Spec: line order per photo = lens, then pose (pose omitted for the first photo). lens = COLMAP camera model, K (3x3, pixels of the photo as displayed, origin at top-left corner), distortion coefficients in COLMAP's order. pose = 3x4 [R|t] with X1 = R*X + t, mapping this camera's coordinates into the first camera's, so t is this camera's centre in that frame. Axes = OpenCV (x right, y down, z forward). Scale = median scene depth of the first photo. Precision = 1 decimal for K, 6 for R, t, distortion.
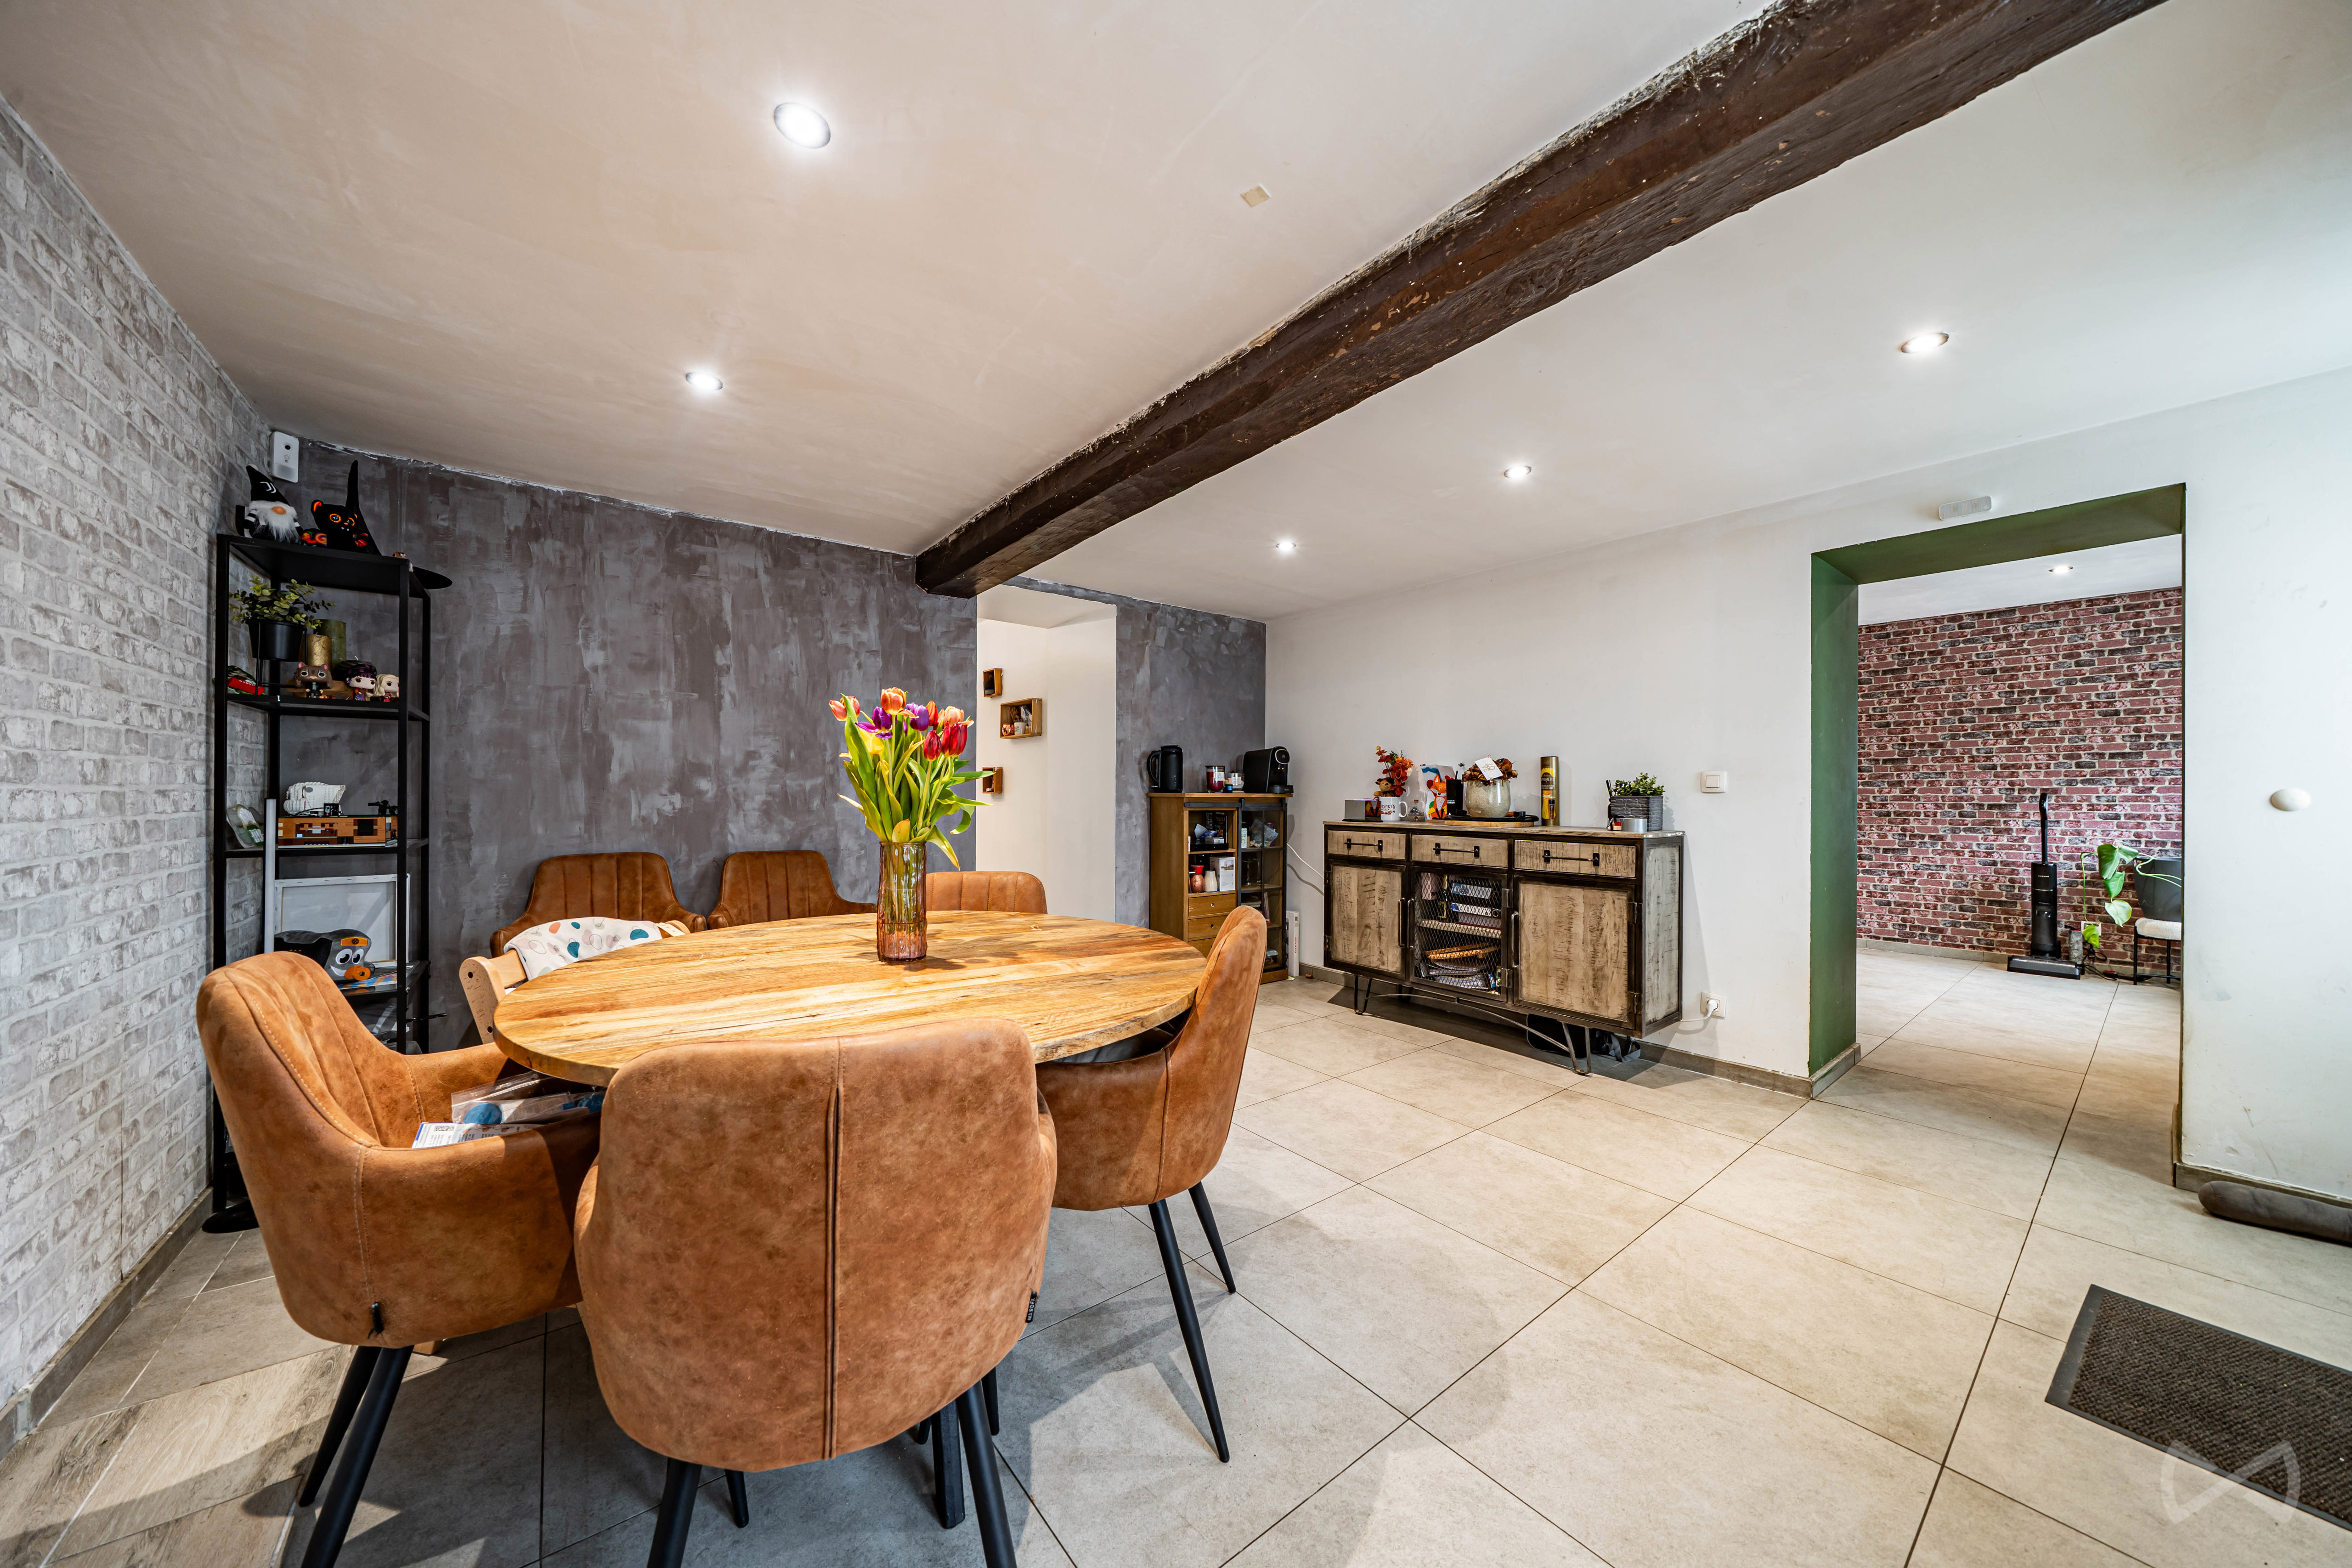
lens RADIAL K [[795.2, 0, 1174.4], [0, 795.2, 791.2], [0, 0, 1]] dist [-0.000646, -0.000013]
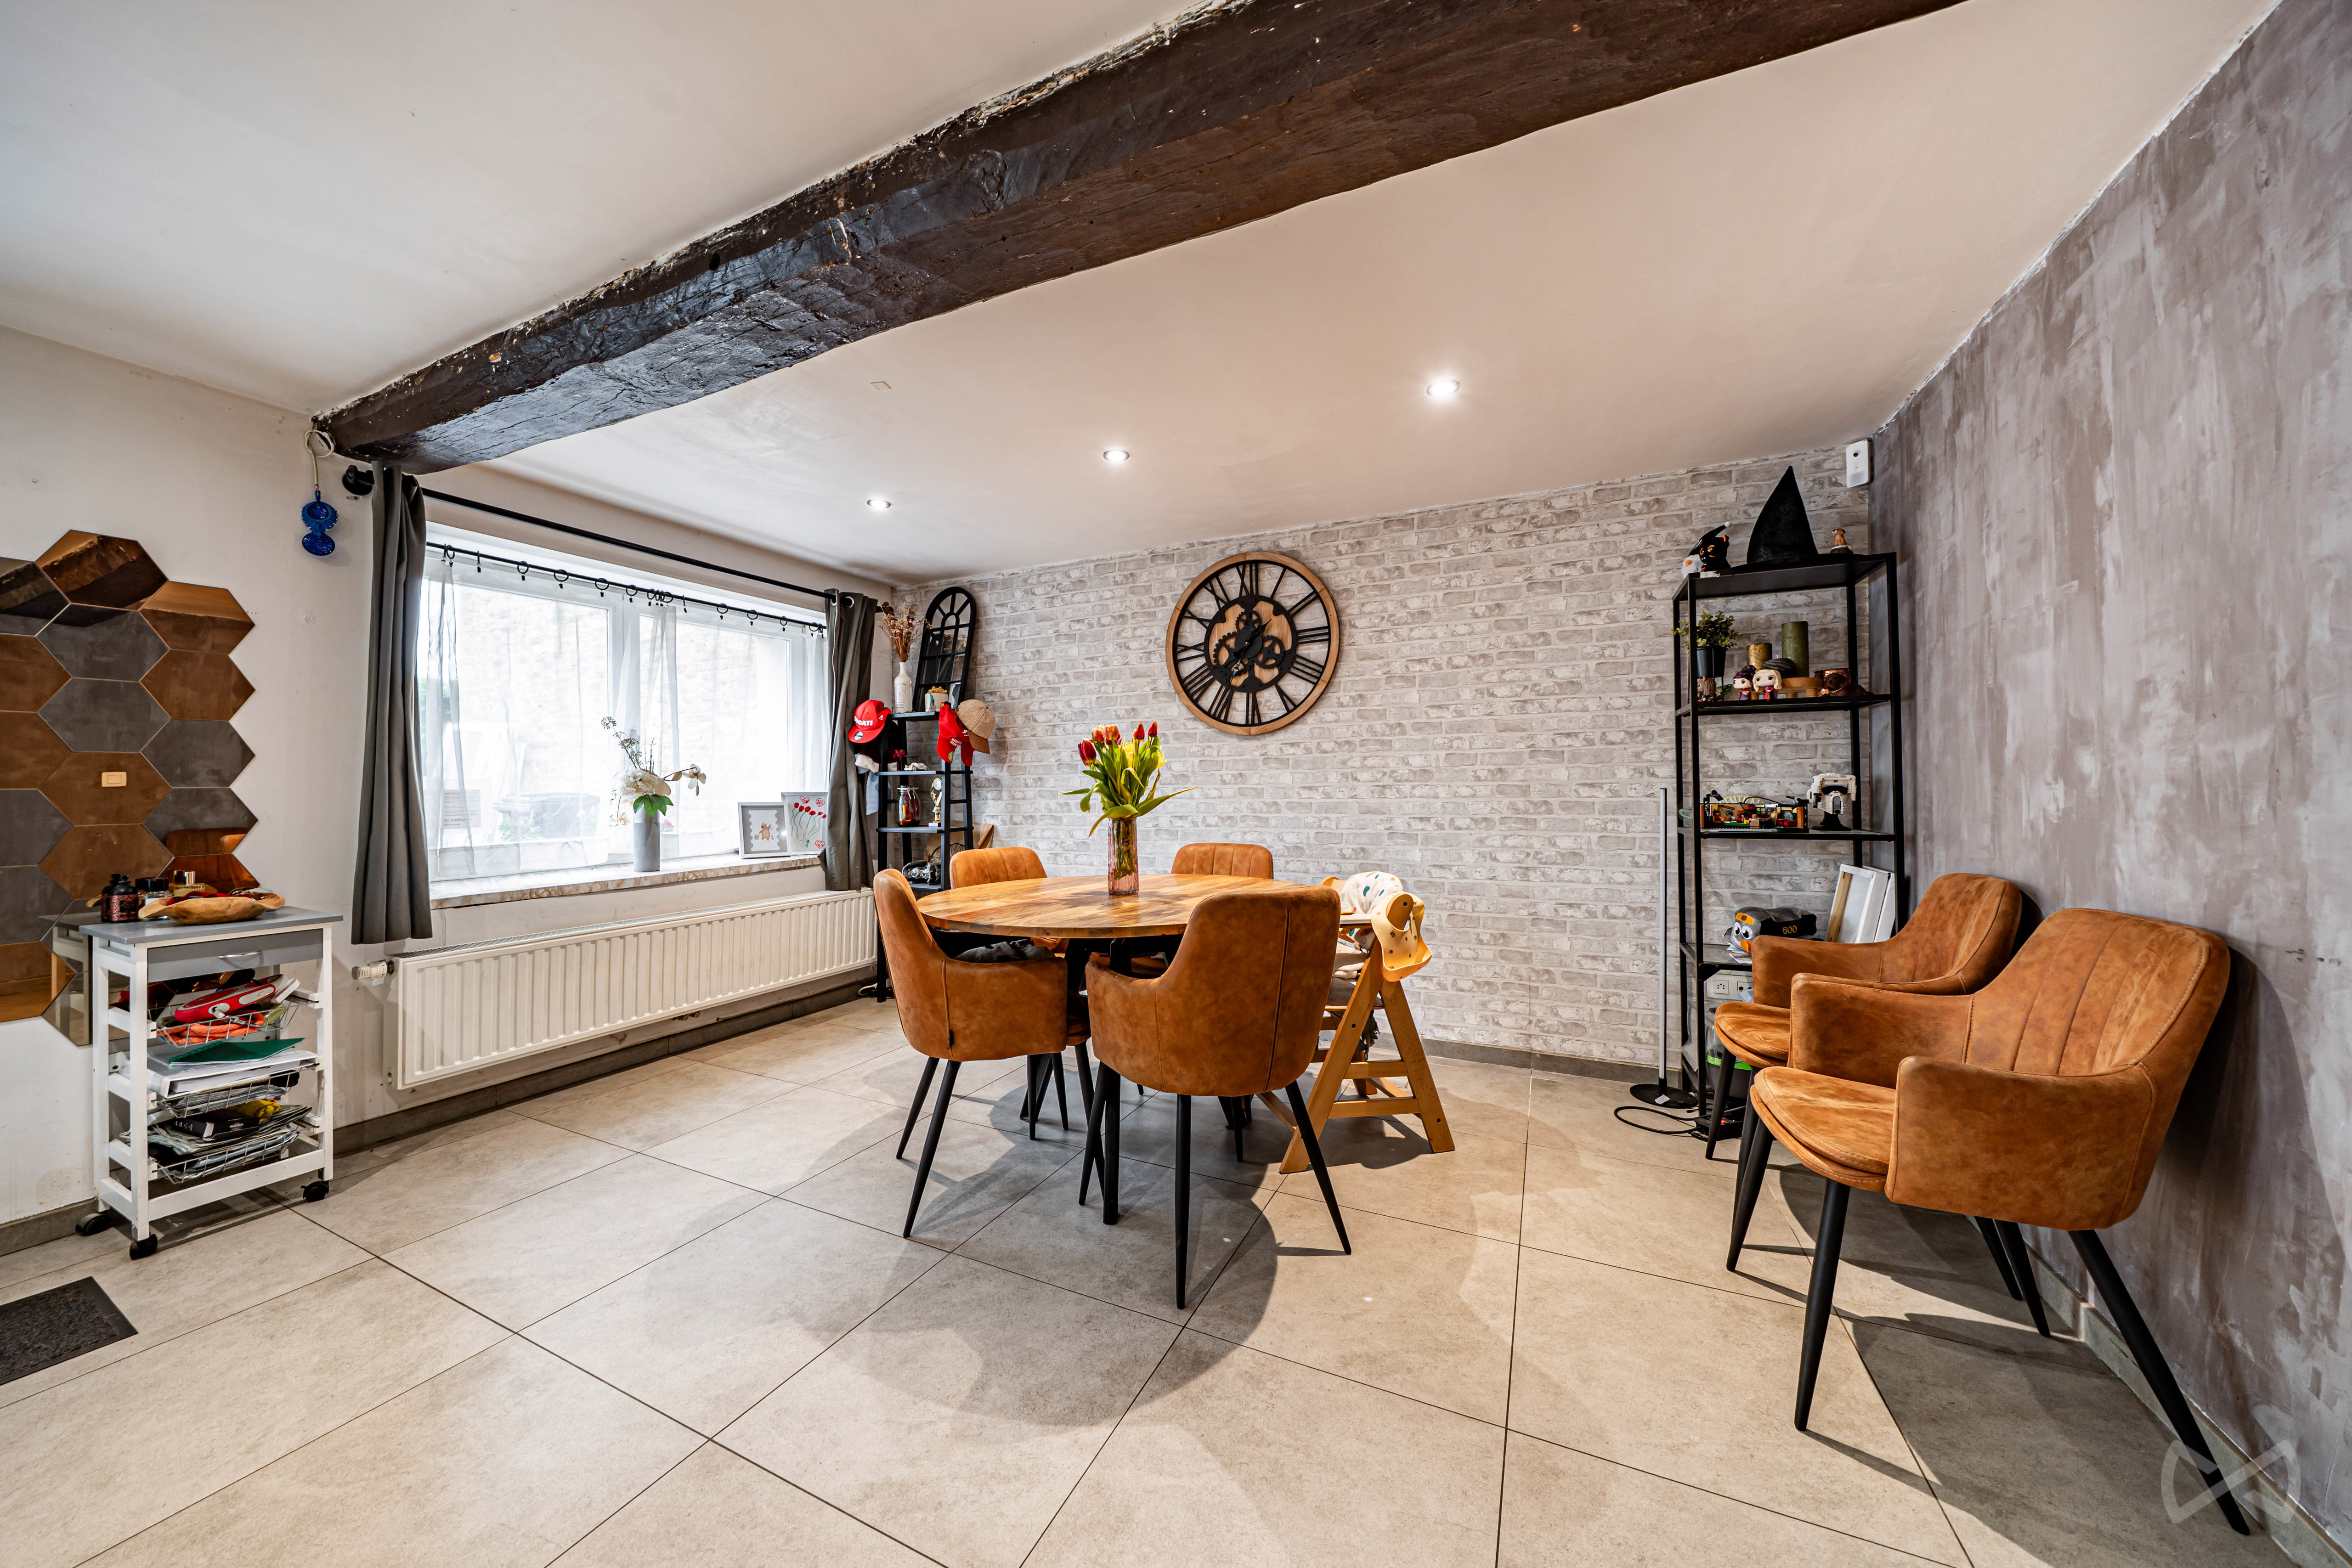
lens RADIAL K [[795.1, 0, 1164.0], [0, 795.1, 782.0], [0, 0, 1]] dist [-0.000646, -0.000013]
pose [[-0.896460, -0.001050, -0.443123, 0.130163], [0.004805, 0.999915, -0.012090, 0.006667], [0.443098, -0.012968, -0.896379, 1.164126]]
